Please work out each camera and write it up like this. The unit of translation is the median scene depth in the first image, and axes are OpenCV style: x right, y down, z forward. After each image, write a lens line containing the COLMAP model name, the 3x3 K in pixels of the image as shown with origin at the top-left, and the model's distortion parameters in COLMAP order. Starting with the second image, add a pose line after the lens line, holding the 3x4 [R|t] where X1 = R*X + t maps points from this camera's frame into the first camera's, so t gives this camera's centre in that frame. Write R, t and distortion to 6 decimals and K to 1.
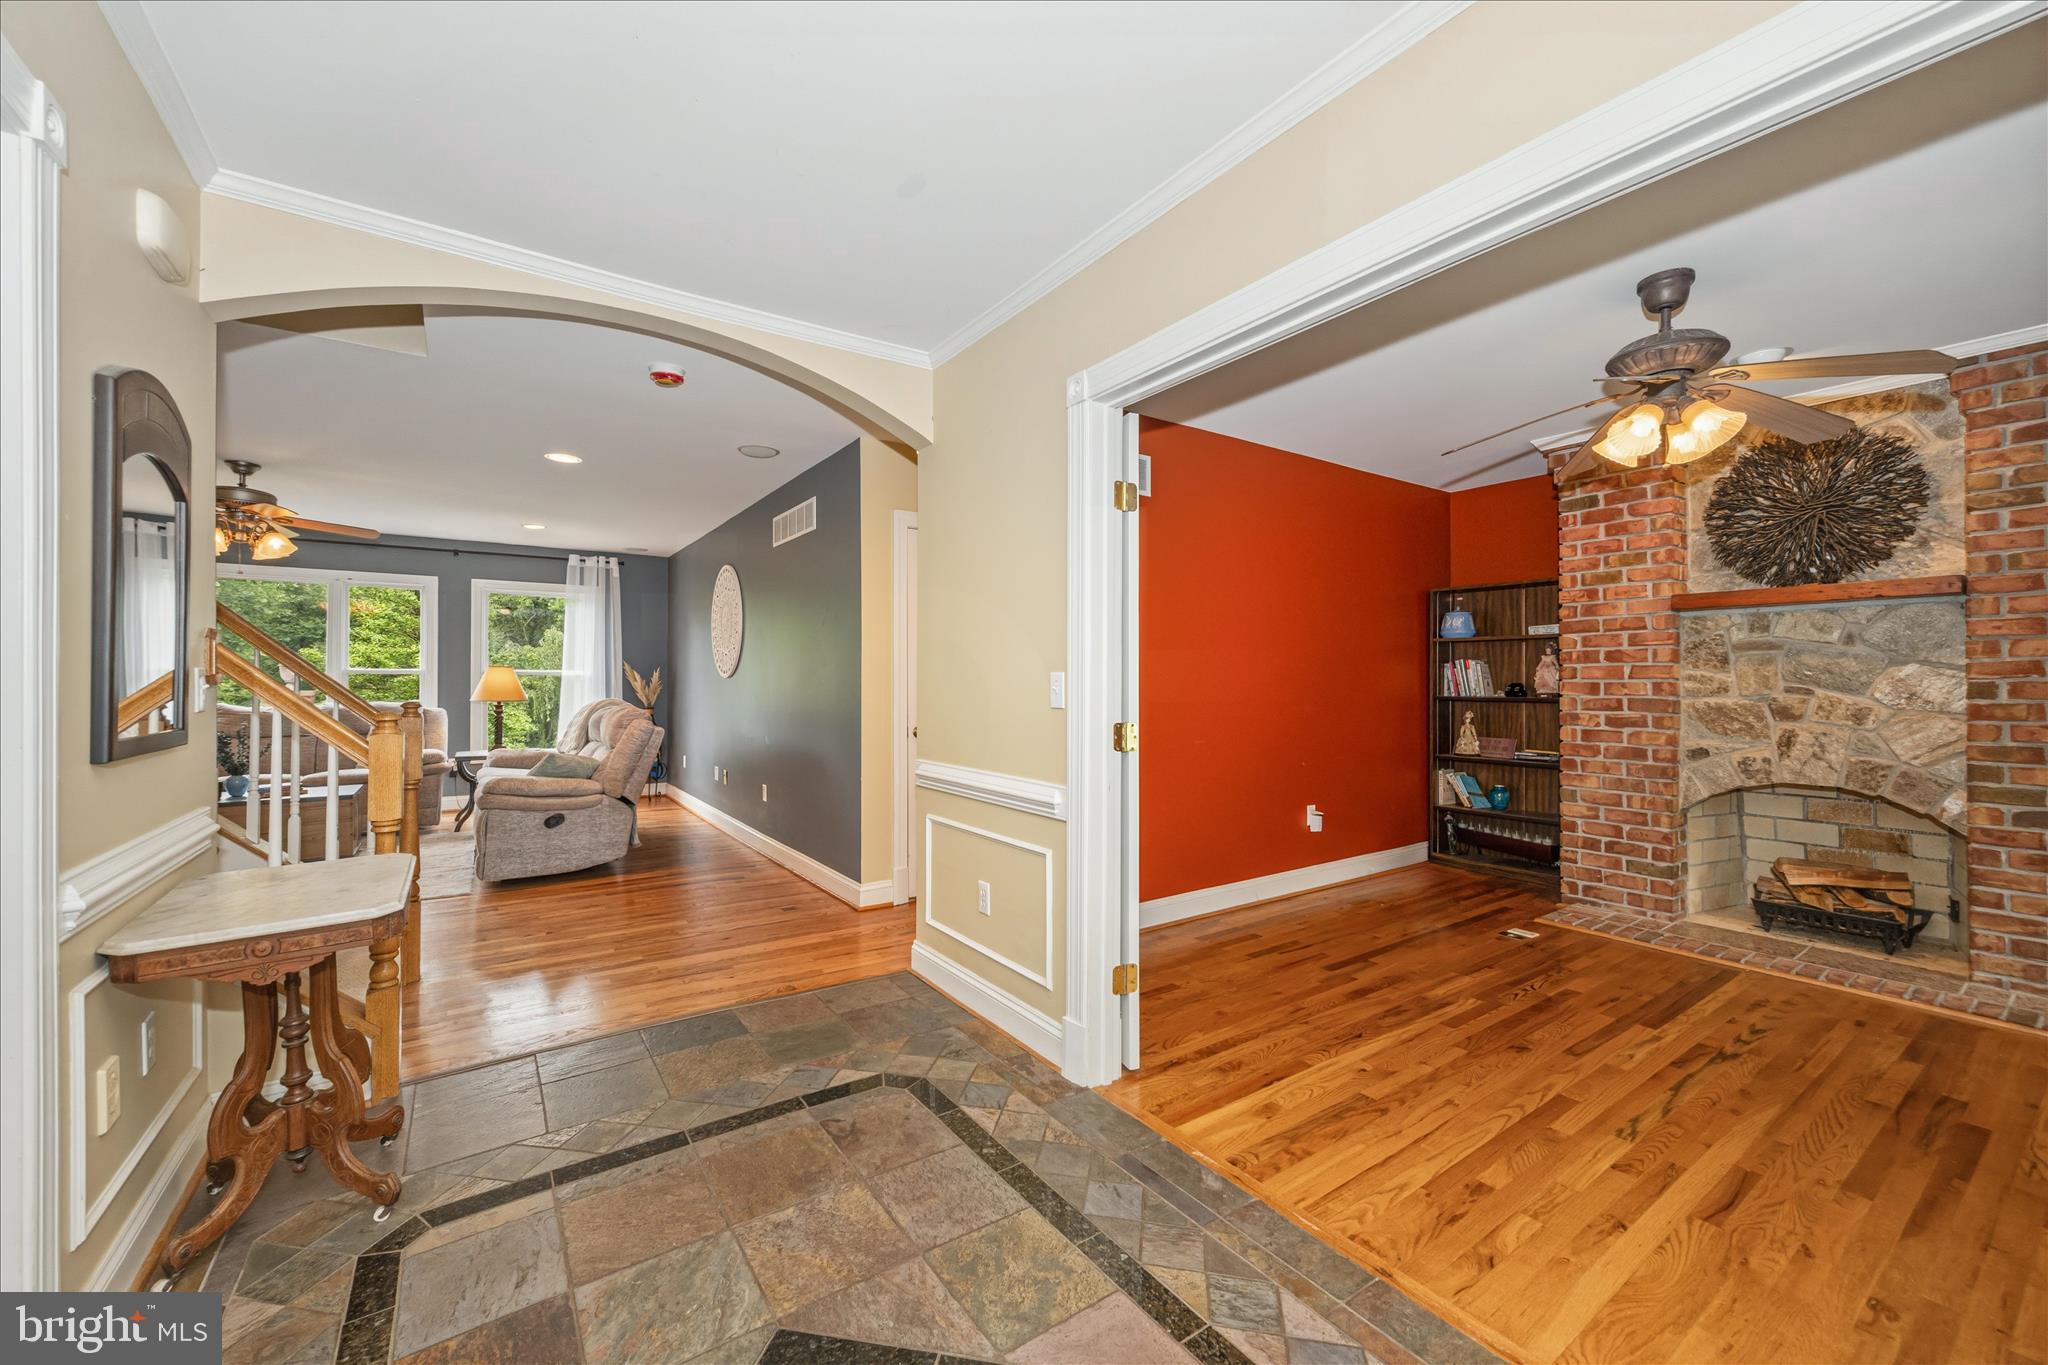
lens RADIAL K [[809.4, 0, 1026.7], [0, 809.4, 684.8], [0, 0, 1]] dist [-0.000365, 0.000279]
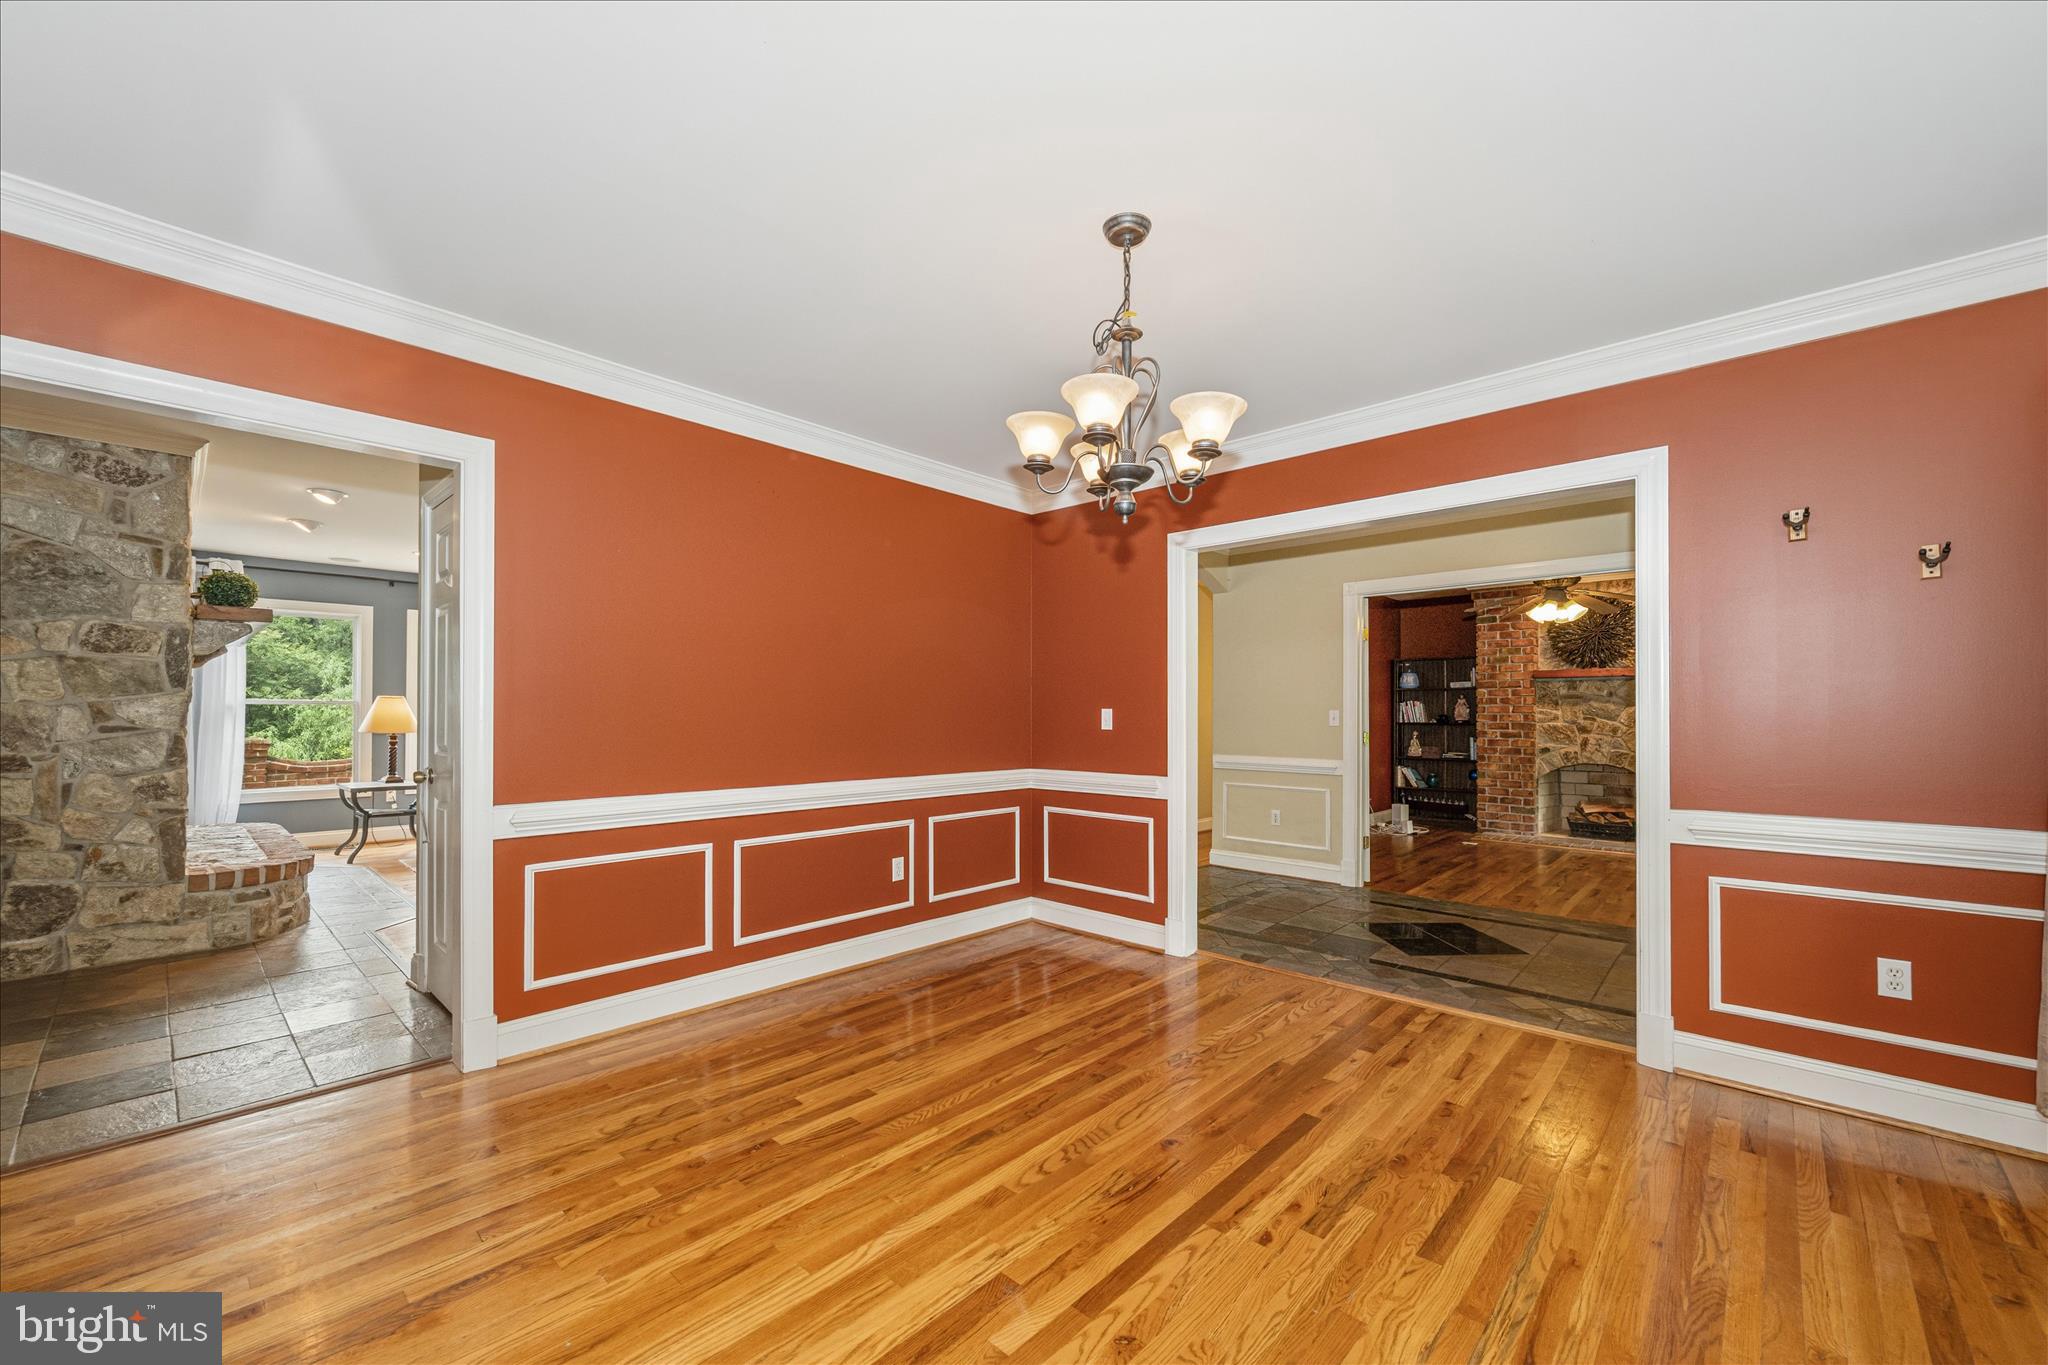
lens RADIAL K [[809.6, 0, 1022.2], [0, 809.6, 710.0], [0, 0, 1]] dist [-0.002450, -0.000117]
pose [[0.978694, -0.000548, 0.205324, -0.847865], [0.001632, 0.999986, -0.005111, -0.006428], [-0.205318, 0.005337, 0.978681, -0.692251]]
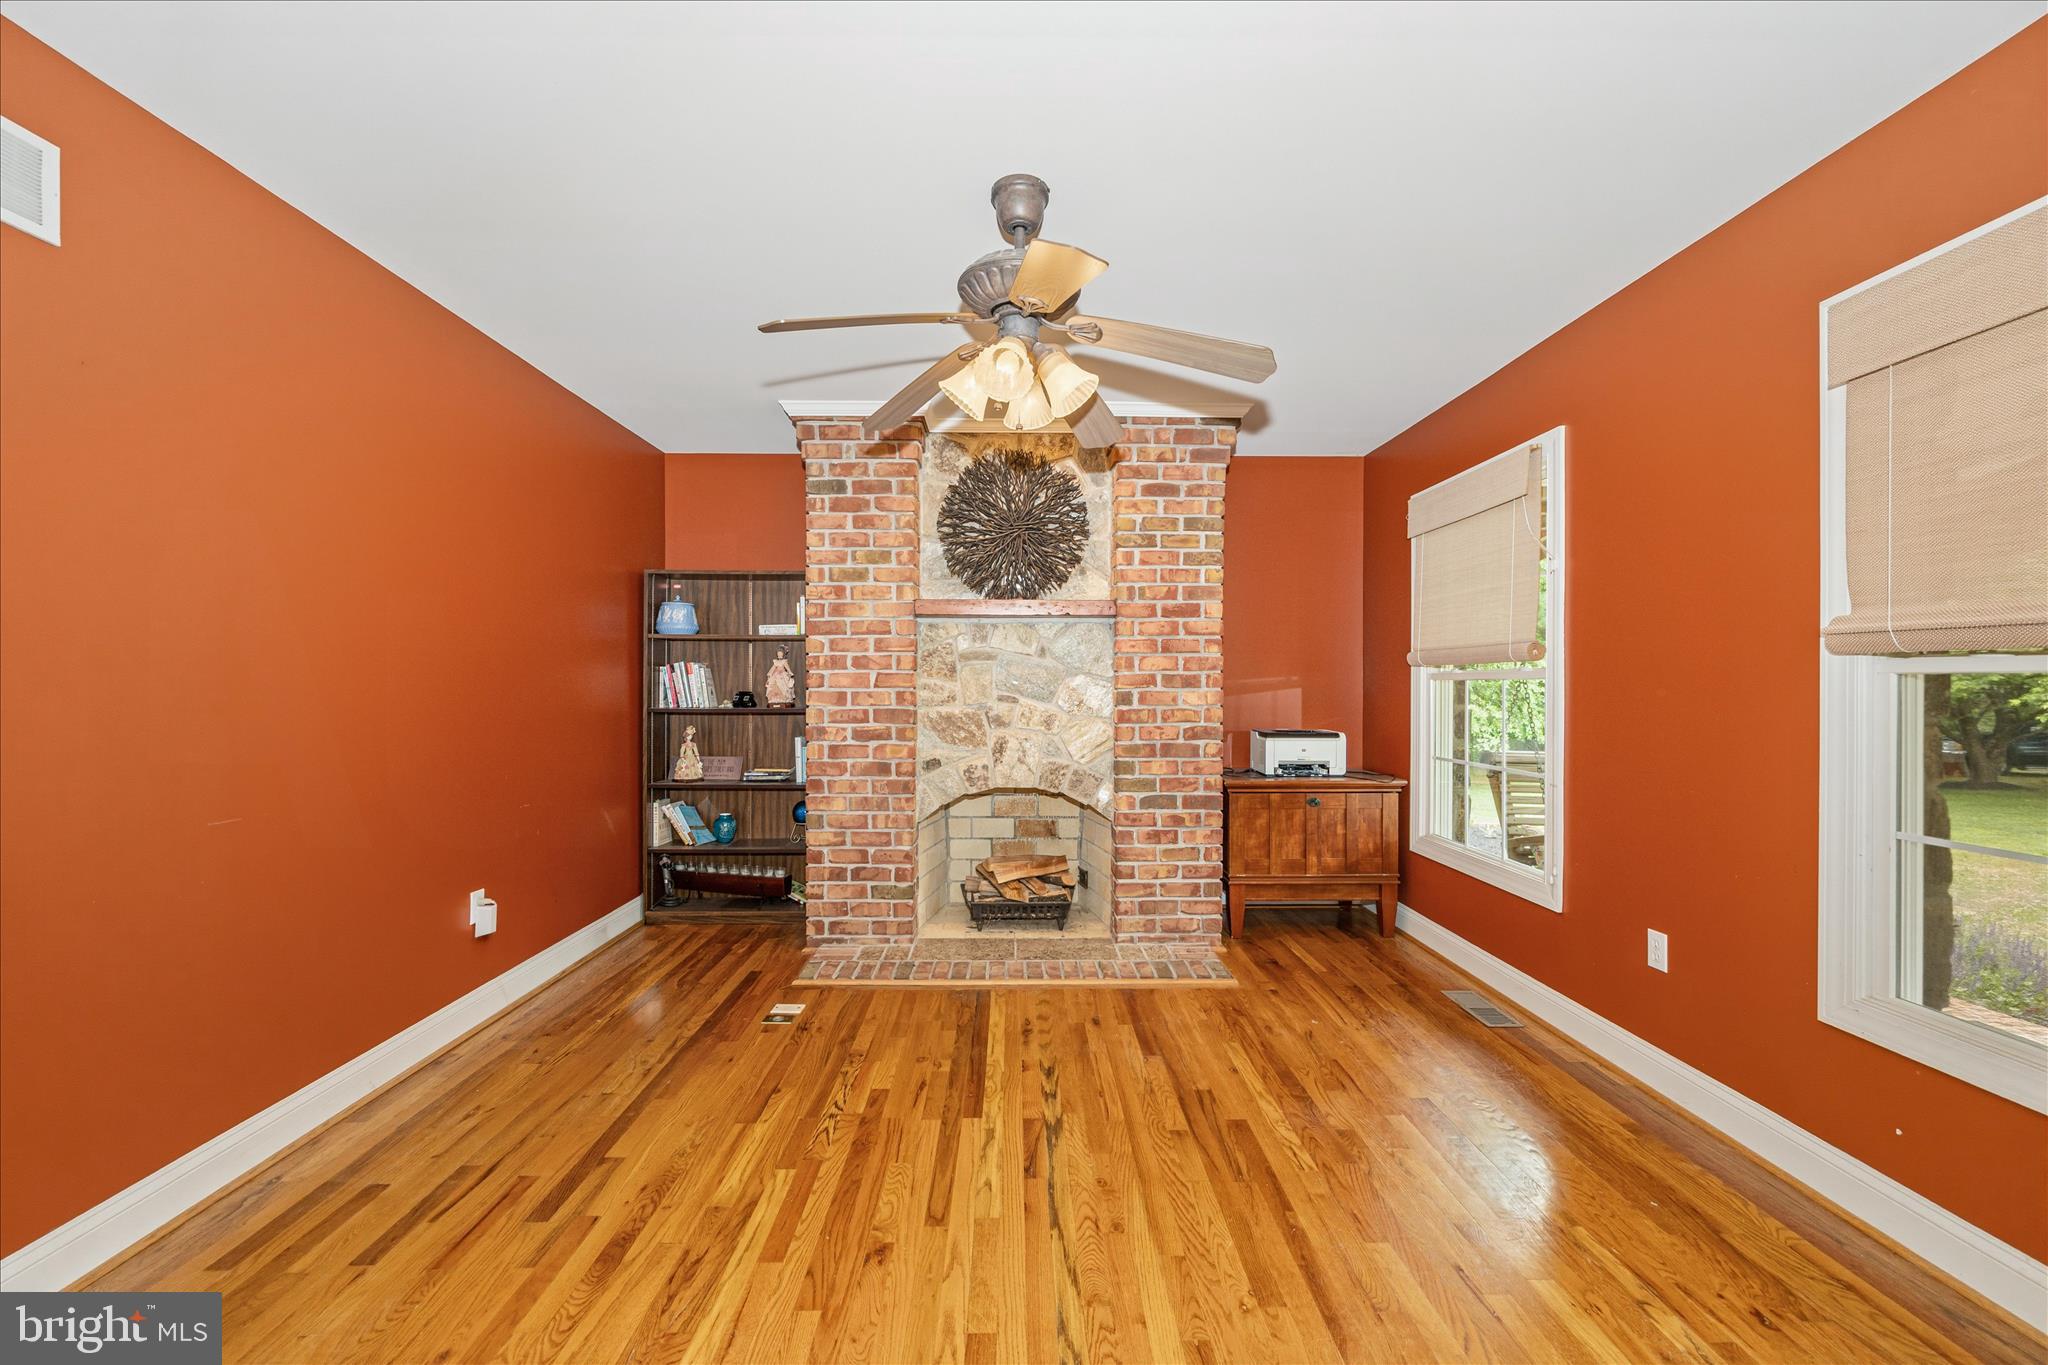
lens RADIAL K [[804.5, 0, 1024.0], [0, 804.5, 682.5], [0, 0, 1]] dist [-0.000512, -0.000059]
pose [[0.559916, 0.002617, 0.828545, 0.091229], [0.001447, 0.999990, -0.004136, -0.009620], [-0.828548, 0.003515, 0.559906, 0.373031]]
